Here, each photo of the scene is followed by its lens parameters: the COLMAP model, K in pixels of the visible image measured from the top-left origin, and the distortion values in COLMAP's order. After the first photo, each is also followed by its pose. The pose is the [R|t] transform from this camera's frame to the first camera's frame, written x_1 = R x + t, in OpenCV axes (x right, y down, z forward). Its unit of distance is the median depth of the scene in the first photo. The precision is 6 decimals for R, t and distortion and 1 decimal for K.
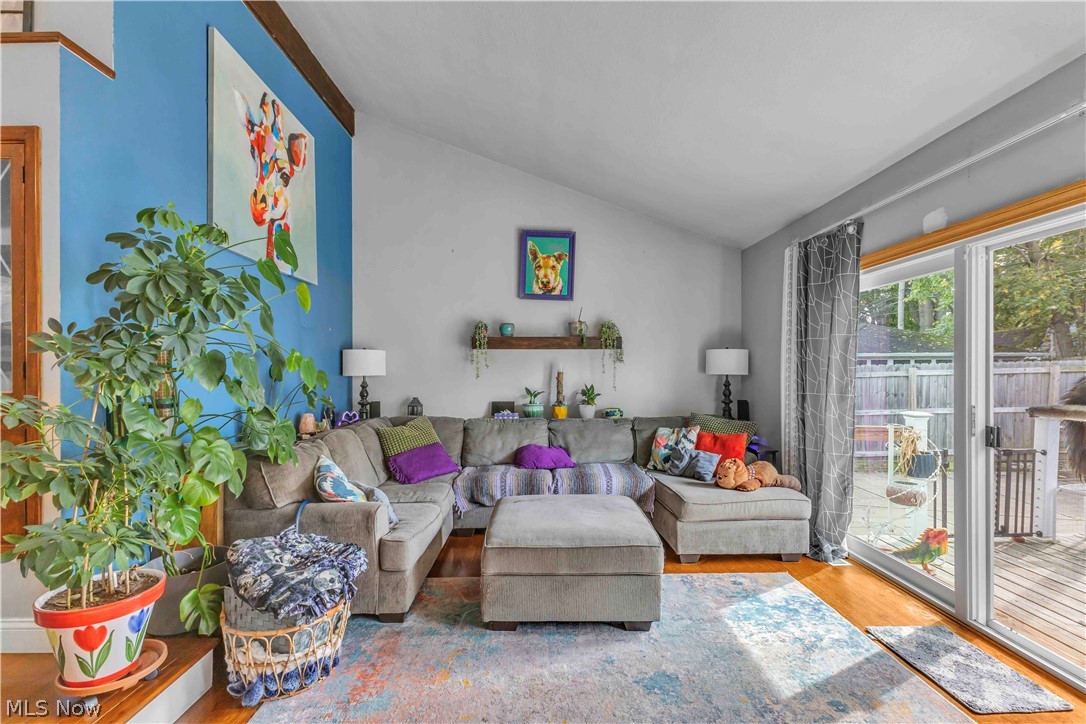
lens RADIAL K [[468.6, 0, 543.2], [0, 468.6, 377.6], [0, 0, 1]] dist [0.009910, -0.001784]
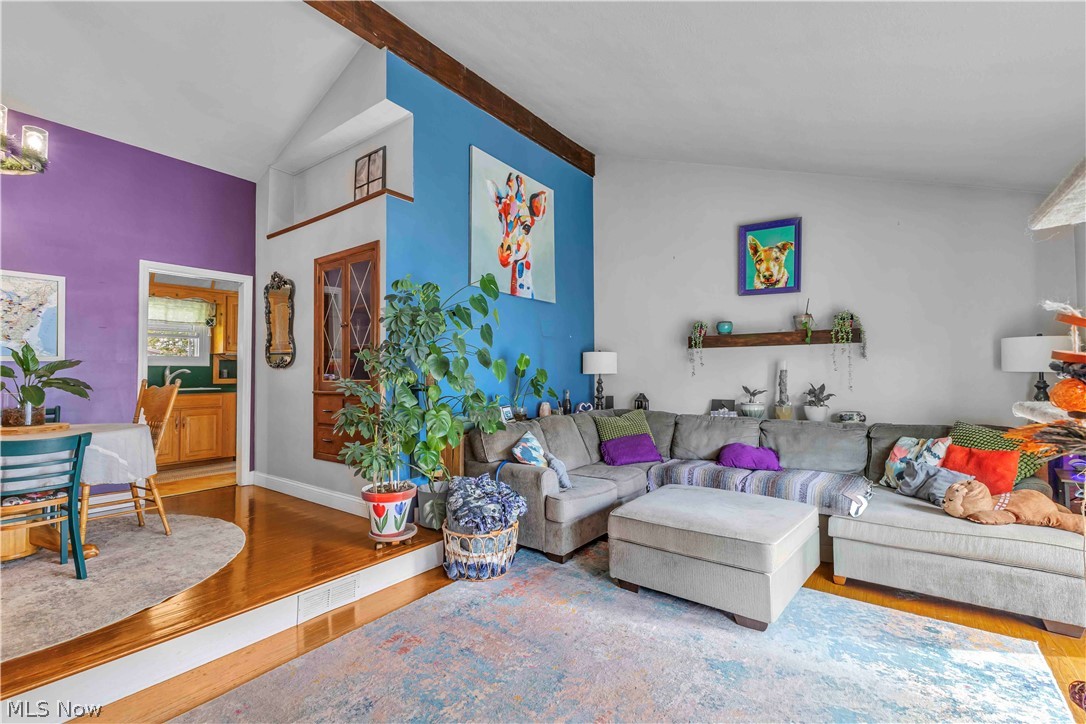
lens RADIAL K [[468.6, 0, 542.0], [0, 468.6, 366.7], [0, 0, 1]] dist [0.009910, -0.001784]
pose [[0.795030, -0.008562, -0.606509, 0.341113], [-0.005701, 0.999751, -0.021586, 0.007440], [0.606543, 0.020619, 0.794783, -0.051264]]
